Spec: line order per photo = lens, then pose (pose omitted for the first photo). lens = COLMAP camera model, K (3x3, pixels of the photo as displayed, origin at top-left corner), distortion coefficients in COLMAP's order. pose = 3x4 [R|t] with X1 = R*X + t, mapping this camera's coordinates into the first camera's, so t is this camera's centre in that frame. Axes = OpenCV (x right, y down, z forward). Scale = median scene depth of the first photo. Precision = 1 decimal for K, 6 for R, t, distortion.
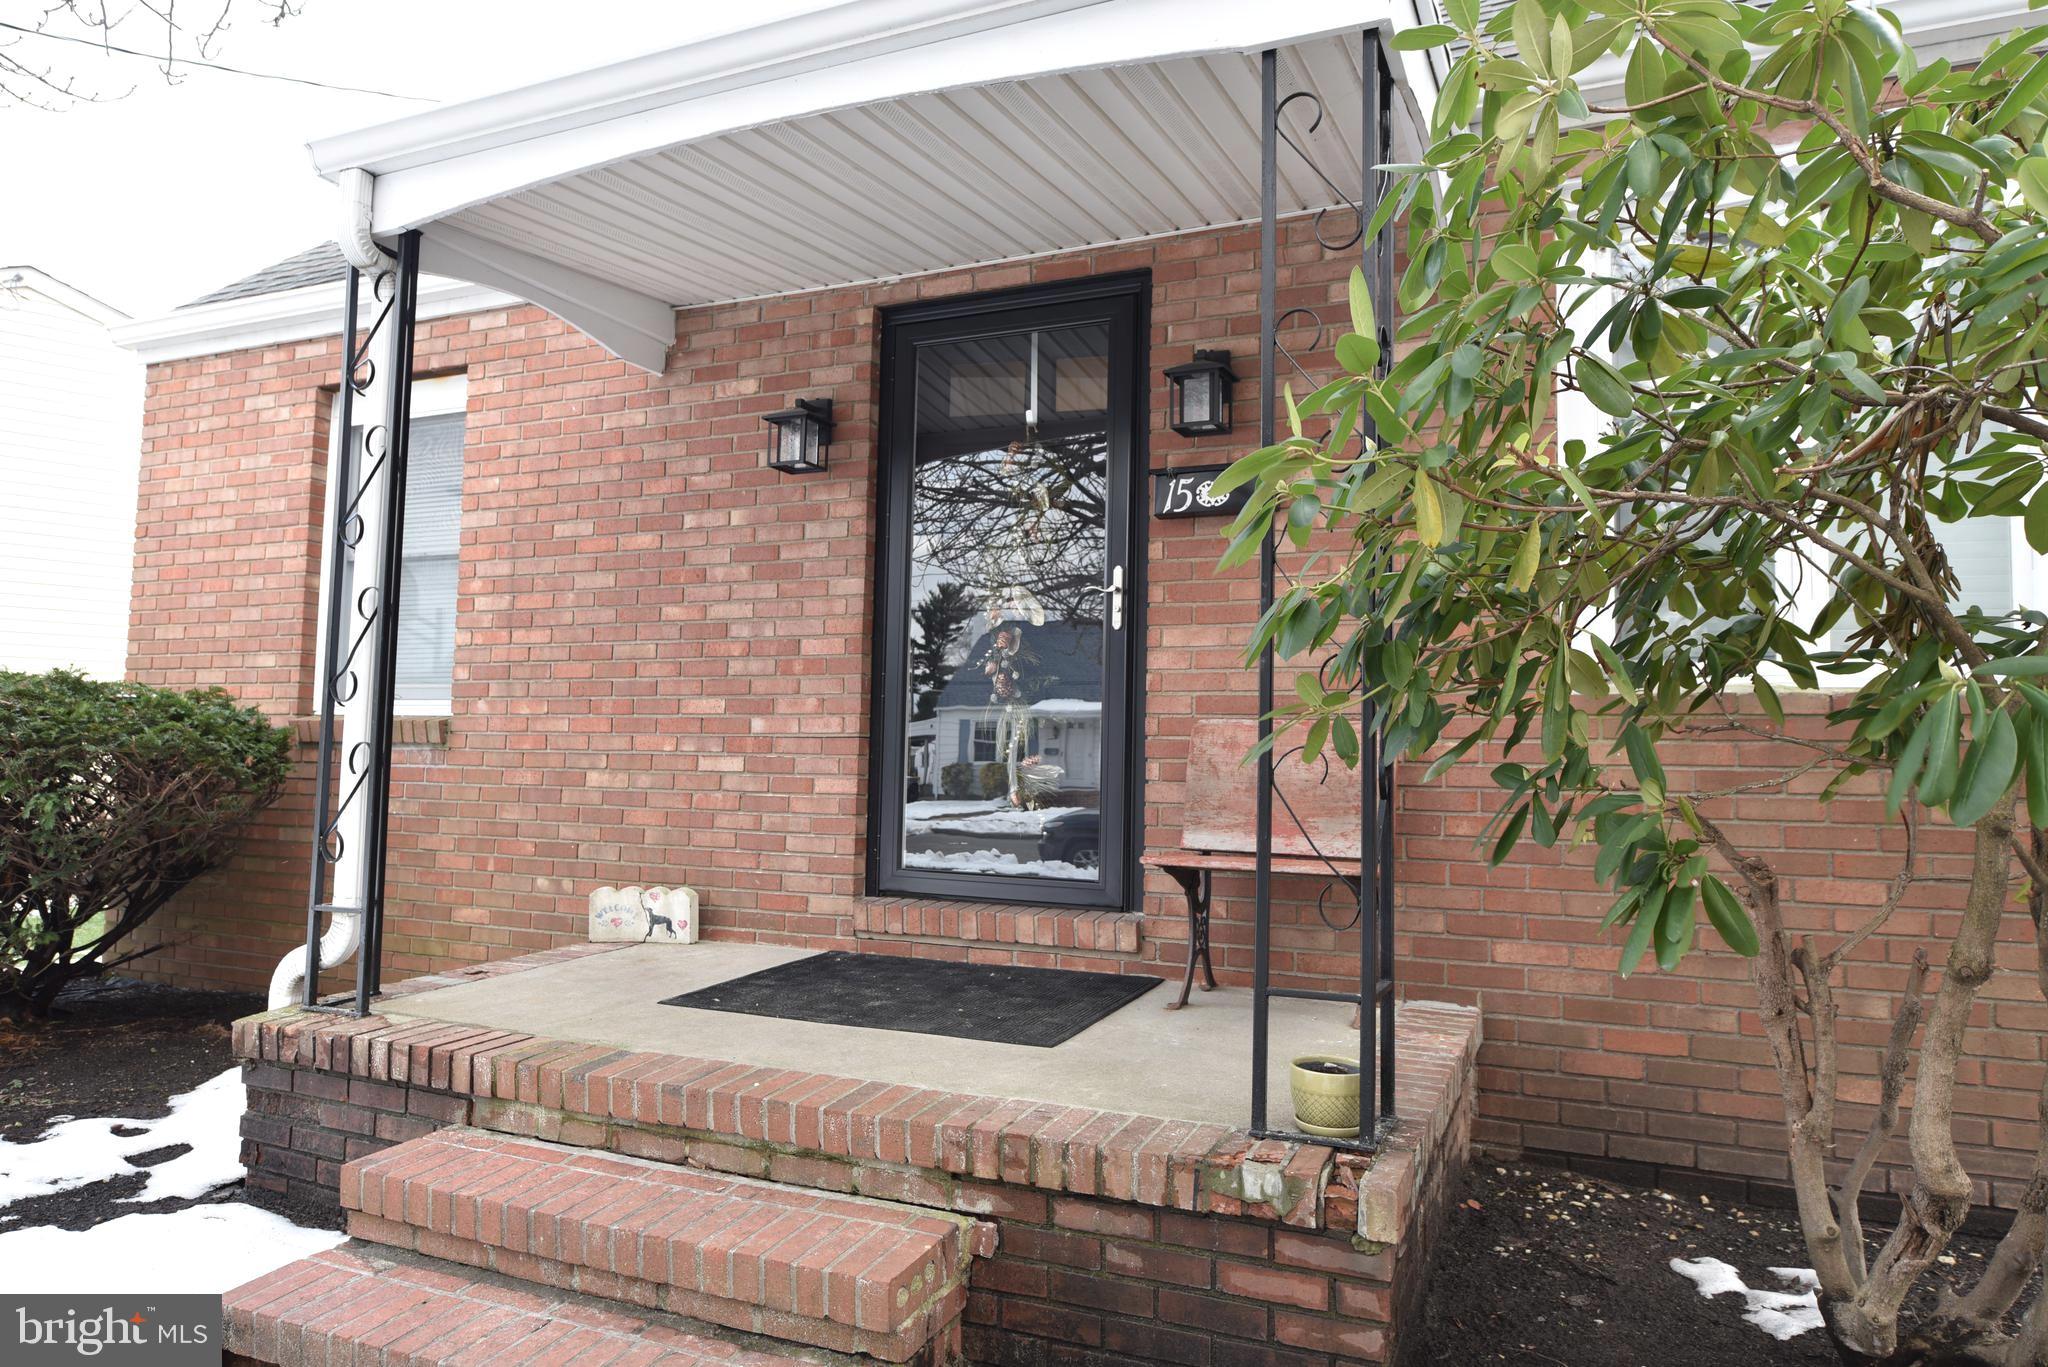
lens RADIAL K [[1246.4, 0, 1069.3], [0, 1246.4, 664.0], [0, 0, 1]] dist [0.002001, -0.001853]
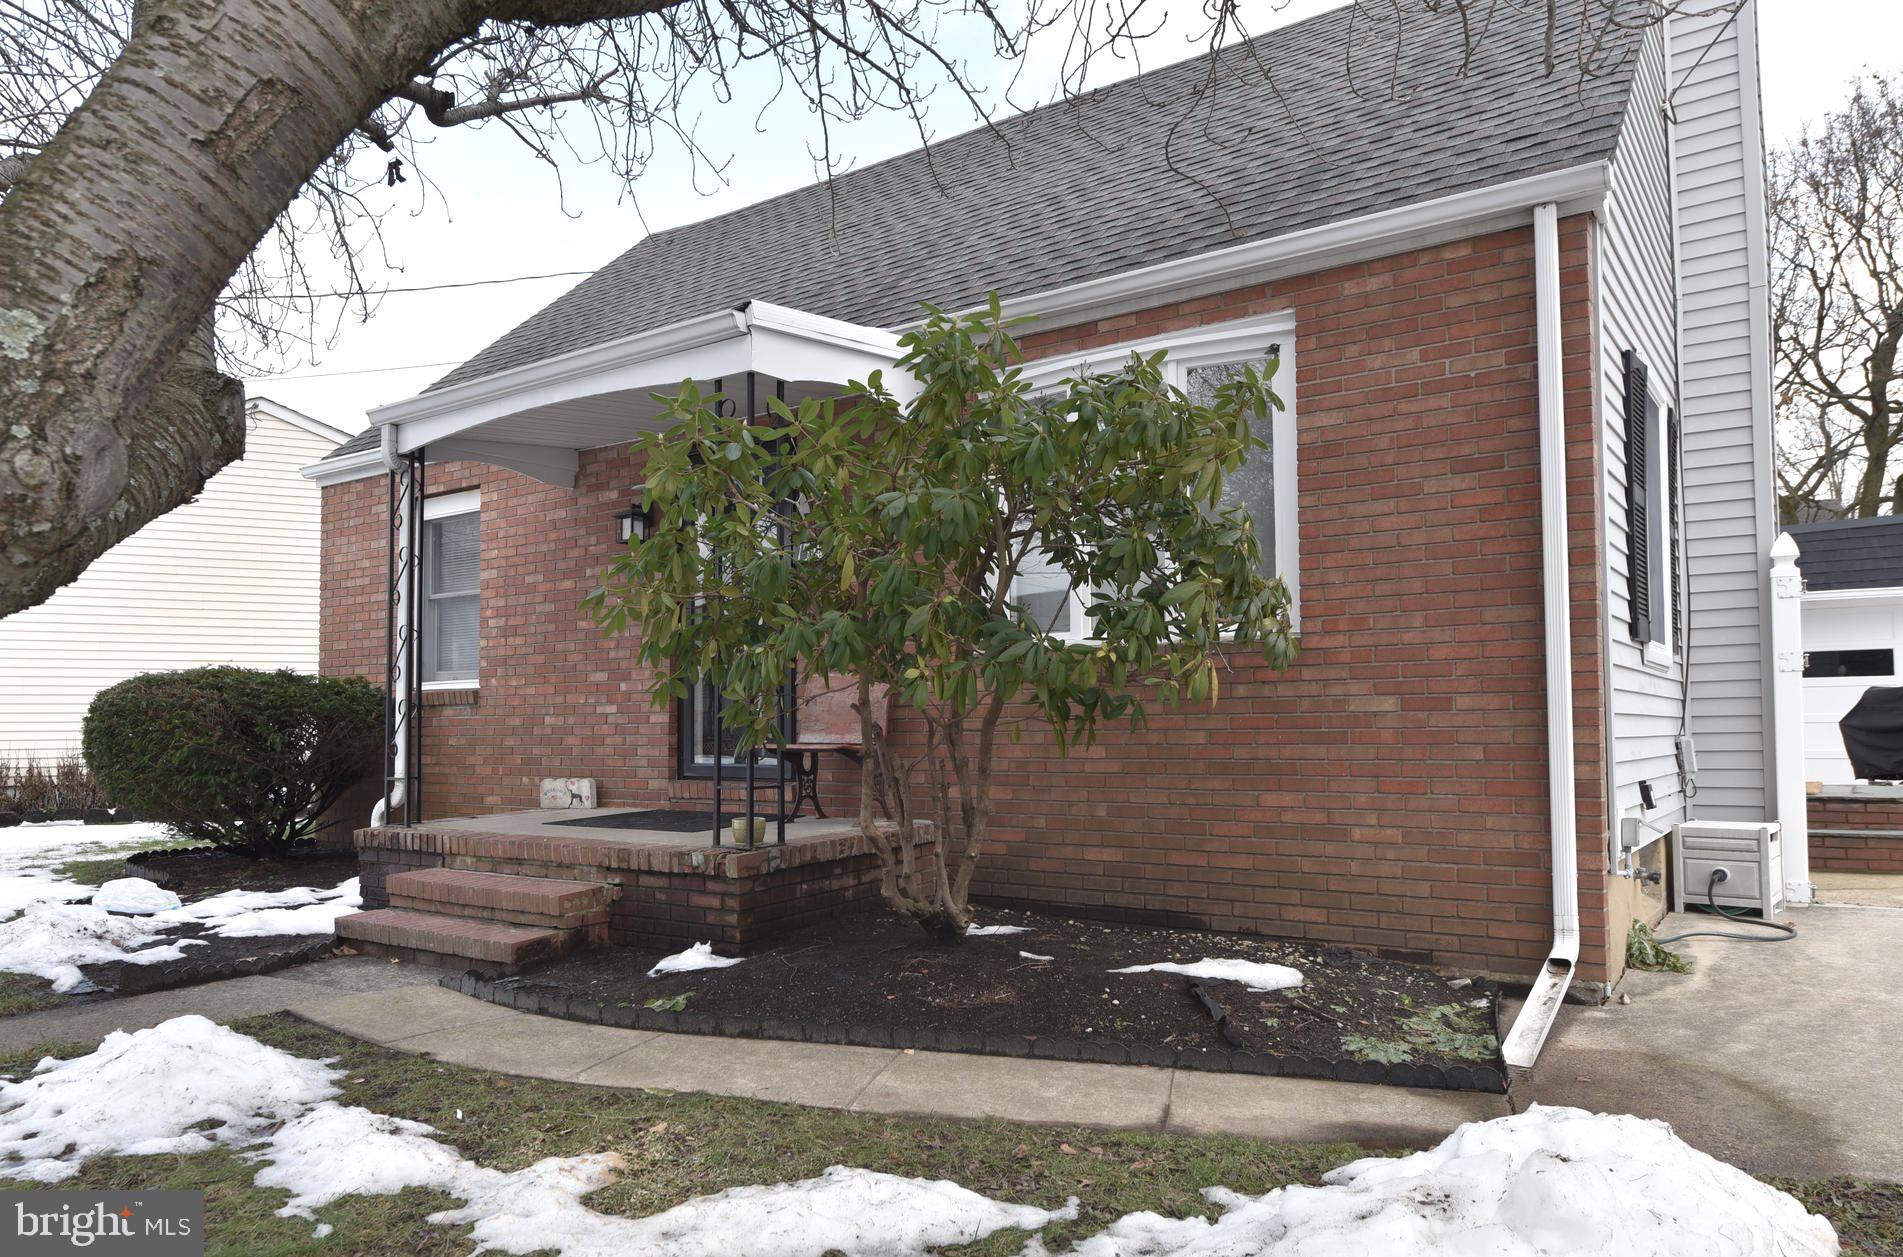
lens RADIAL K [[1257.8, 0, 951.2], [0, 1257.8, 648.1], [0, 0, 1]] dist [0.001856, 0.004692]
pose [[0.977641, -0.040139, -0.206415, 0.573722], [0.043240, 0.999009, 0.010530, -0.004630], [0.205788, -0.019220, 0.978408, -0.652160]]
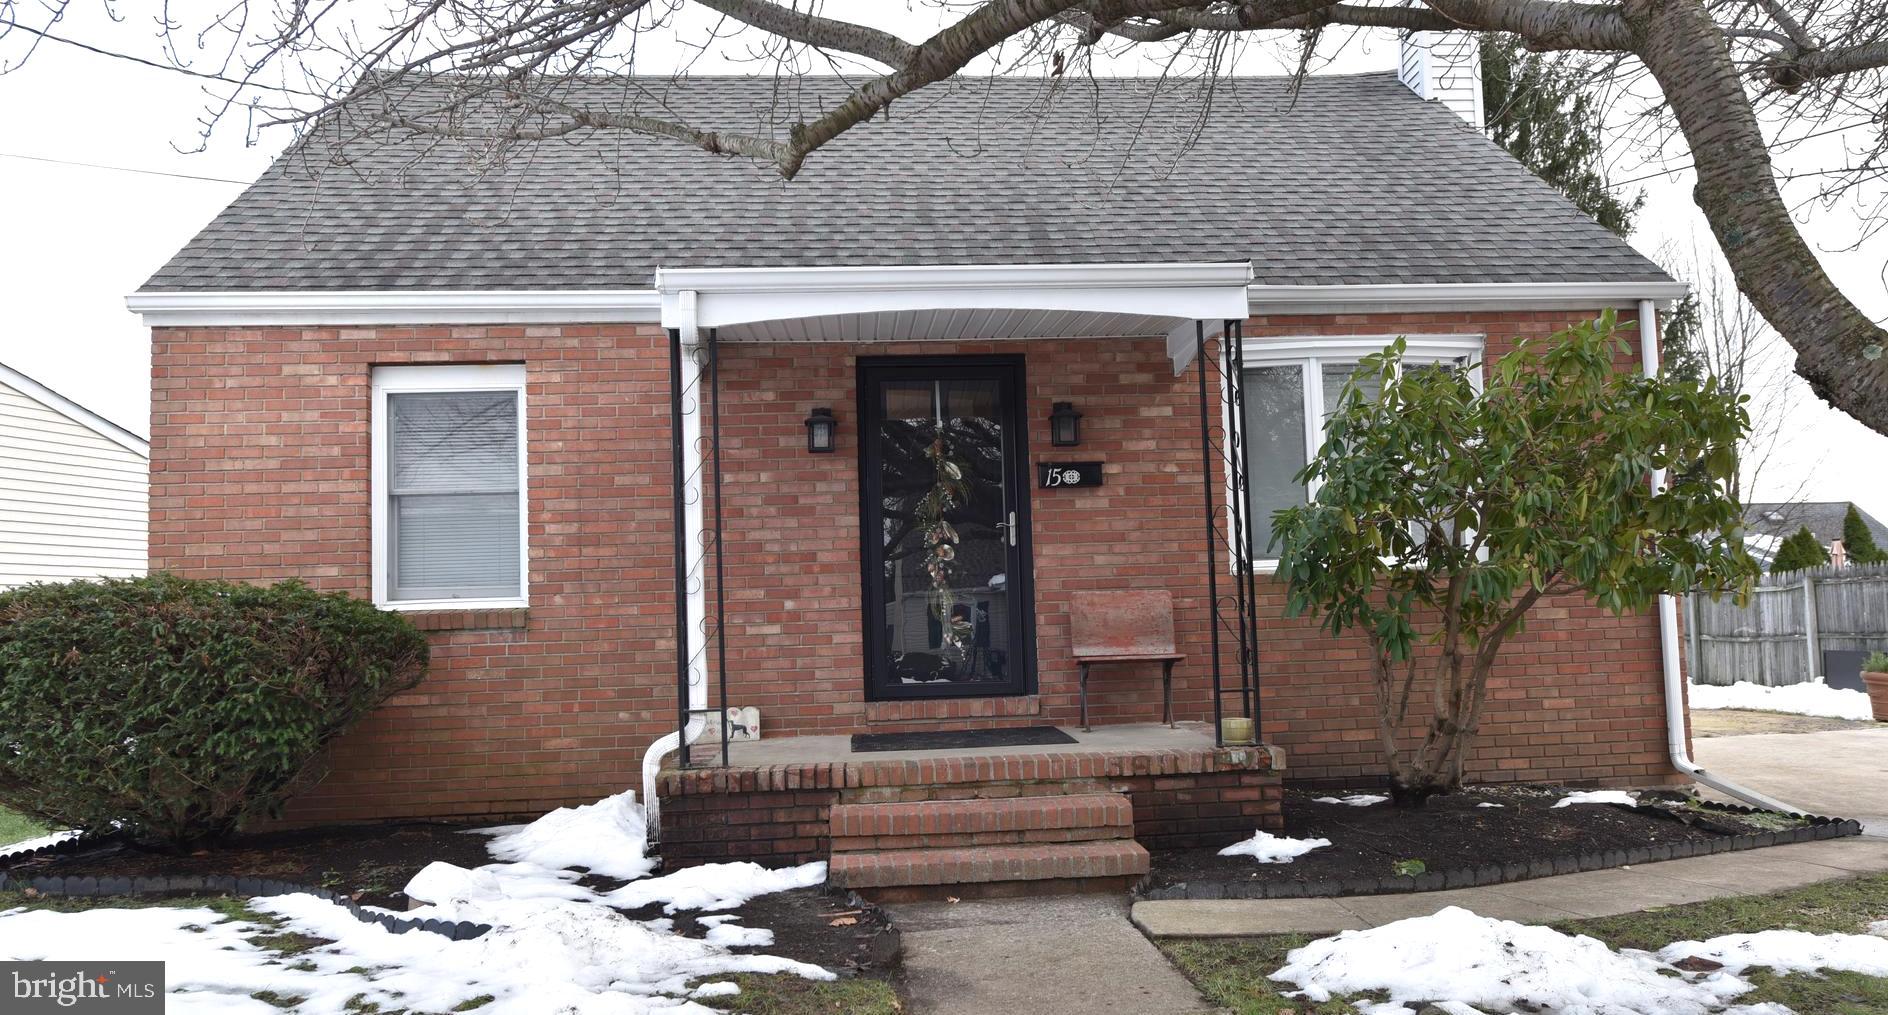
lens RADIAL K [[1227.8, 0, 975.6], [0, 1227.8, 530.8], [0, 0, 1]] dist [0.001637, -0.004111]
pose [[0.884953, -0.004368, 0.465661, -0.774330], [0.012401, 0.999822, -0.014187, -0.022224], [-0.465516, 0.018329, 0.884850, -0.539713]]
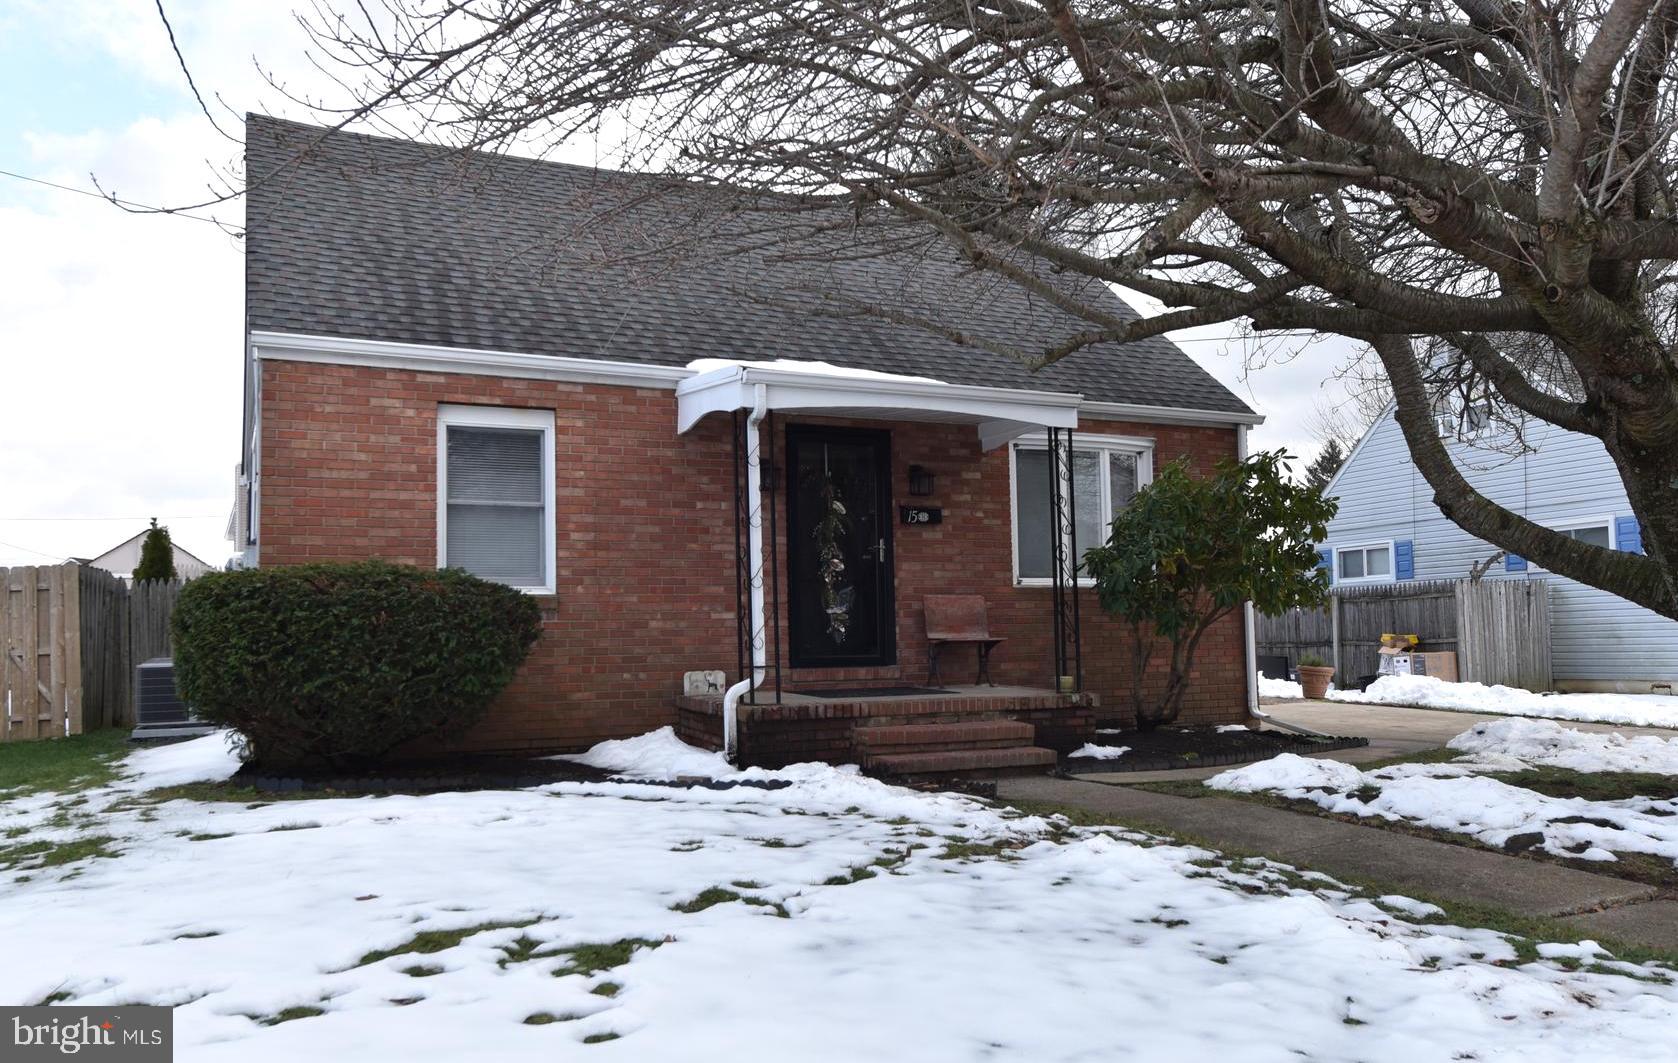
lens RADIAL K [[1188.9, 0, 834.0], [0, 1188.9, 529.8], [0, 0, 1]] dist [-0.005410, -0.000412]
pose [[0.681220, 0.040593, 0.730953, -1.711557], [-0.028284, 0.999175, -0.029129, -0.017810], [-0.731532, -0.000831, 0.681806, -0.608864]]
